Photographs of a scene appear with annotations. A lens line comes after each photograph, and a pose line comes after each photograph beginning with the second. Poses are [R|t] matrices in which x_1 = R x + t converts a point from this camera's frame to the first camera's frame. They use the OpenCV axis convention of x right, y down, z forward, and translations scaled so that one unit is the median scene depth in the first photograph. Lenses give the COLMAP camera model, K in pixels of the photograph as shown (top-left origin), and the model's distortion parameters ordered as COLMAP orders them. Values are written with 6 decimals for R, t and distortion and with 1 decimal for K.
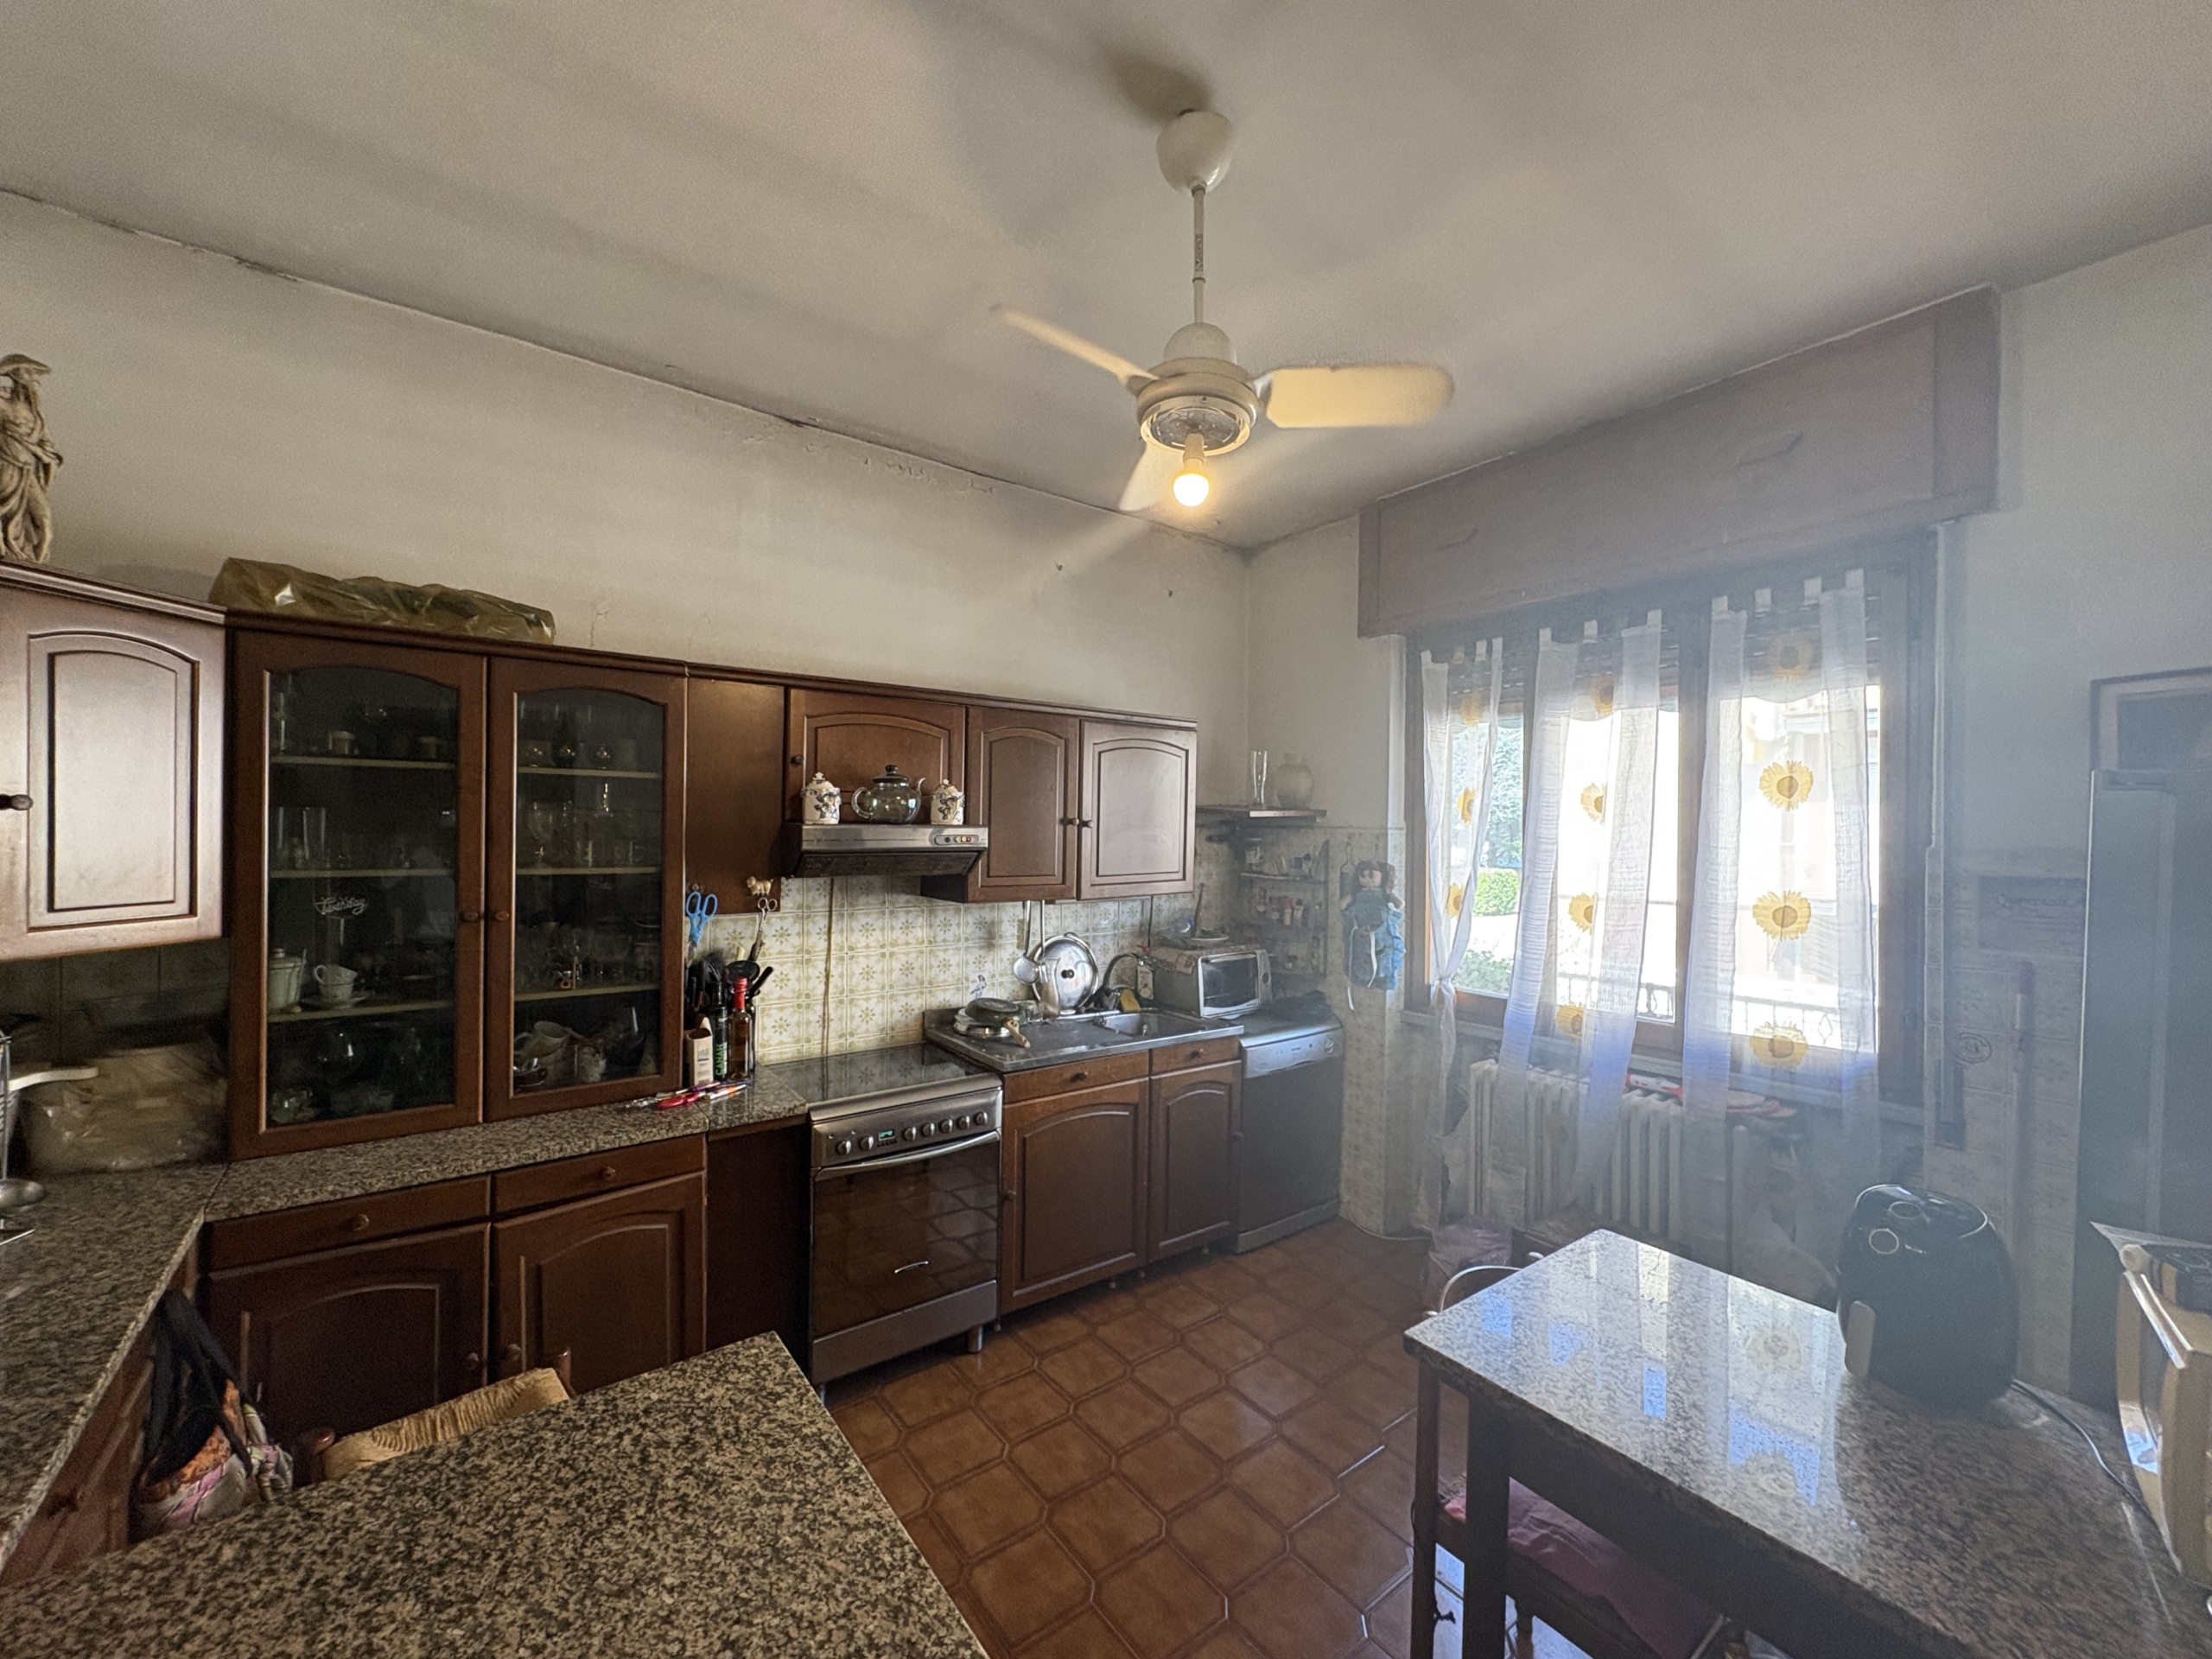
lens RADIAL K [[882.6, 0, 1104.1], [0, 882.6, 827.1], [0, 0, 1]] dist [0.001407, 0.000257]
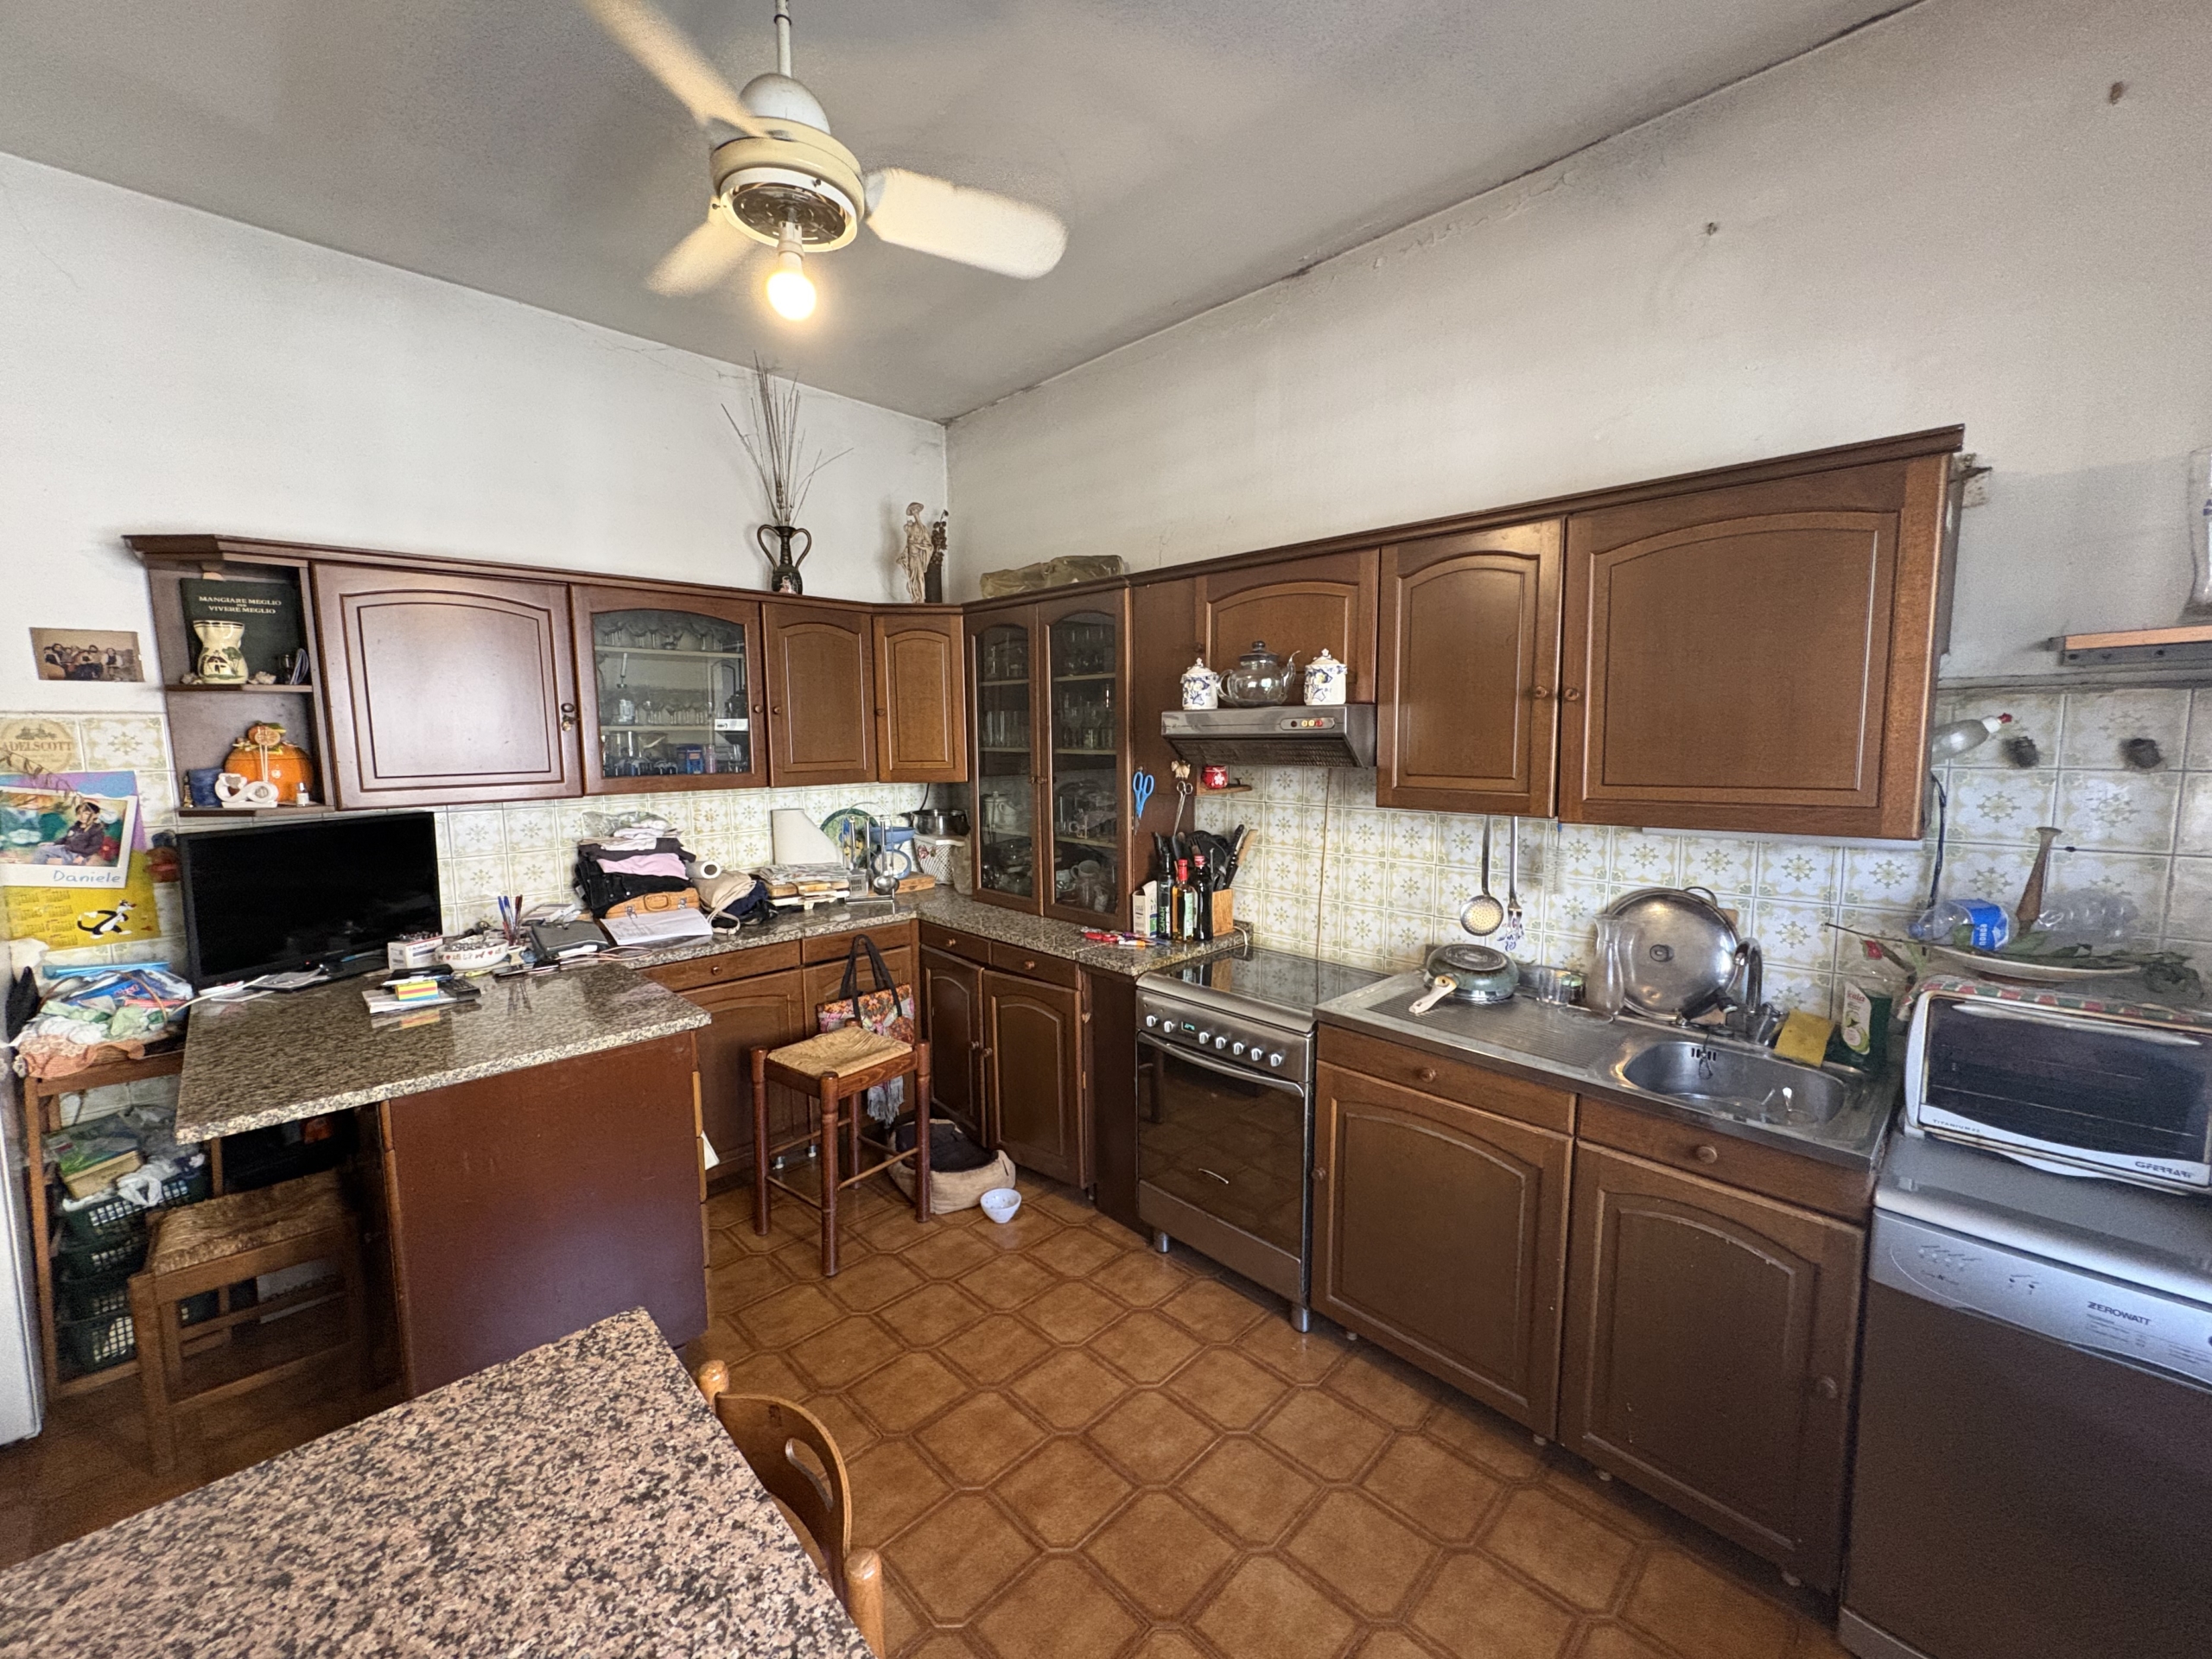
lens RADIAL K [[879.6, 0, 1107.6], [0, 879.6, 829.6], [0, 0, 1]] dist [-0.000188, 0.000283]
pose [[0.134231, 0.093851, -0.986496, 0.557962], [0.004429, 0.995438, 0.095304, 0.030148], [0.990940, -0.017162, 0.133203, 0.640796]]
